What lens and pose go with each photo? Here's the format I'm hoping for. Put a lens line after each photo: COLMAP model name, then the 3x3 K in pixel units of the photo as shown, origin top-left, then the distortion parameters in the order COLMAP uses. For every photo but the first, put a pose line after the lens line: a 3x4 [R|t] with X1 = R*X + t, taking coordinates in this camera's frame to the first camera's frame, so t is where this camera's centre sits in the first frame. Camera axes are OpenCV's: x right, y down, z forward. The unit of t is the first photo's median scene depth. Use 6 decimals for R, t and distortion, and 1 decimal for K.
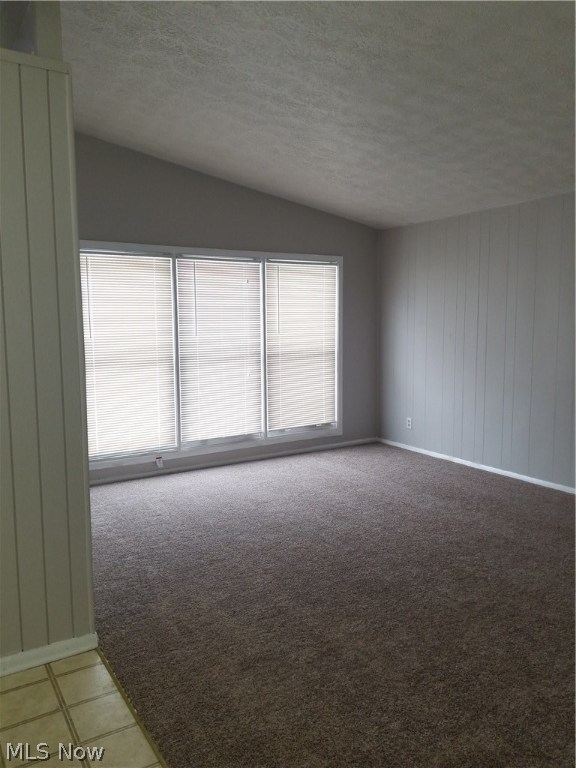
lens RADIAL K [[587.8, 0, 288.0], [0, 587.8, 384.0], [0, 0, 1]] dist [0.124803, -0.184029]
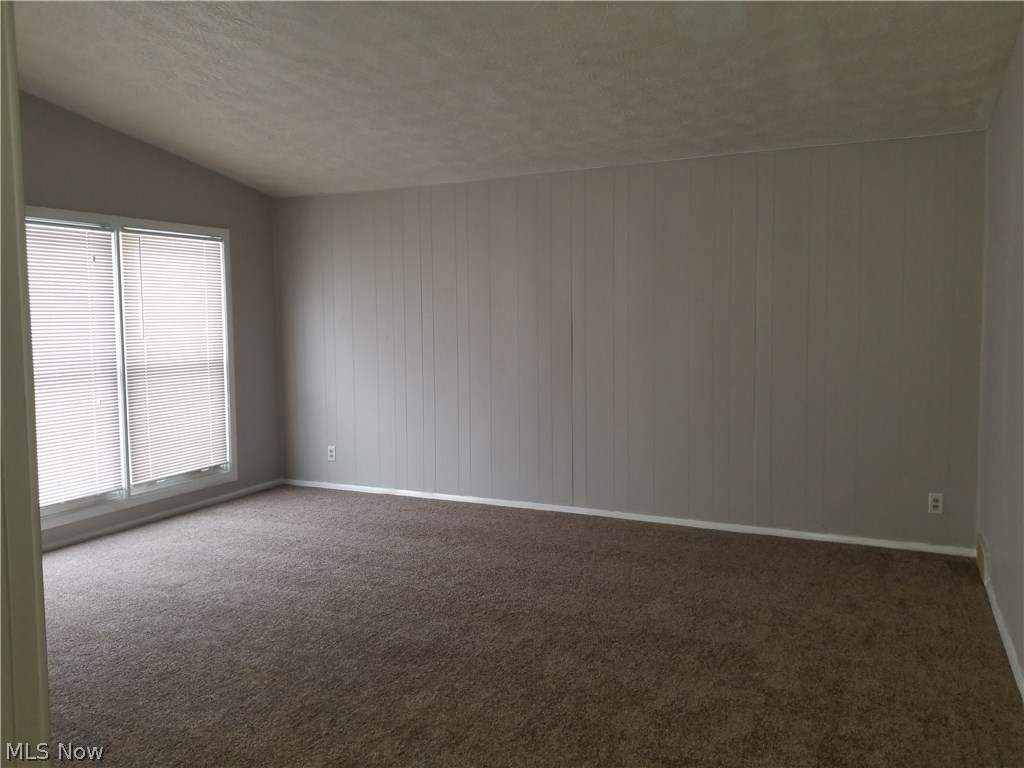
lens RADIAL K [[783.7, 0, 514.5], [0, 783.7, 371.9], [0, 0, 1]] dist [0.124803, -0.184029]
pose [[0.854778, -0.041712, 0.517316, -0.151447], [0.065080, 0.997512, -0.027103, 0.006258], [-0.514898, 0.056834, 0.855365, 0.009394]]
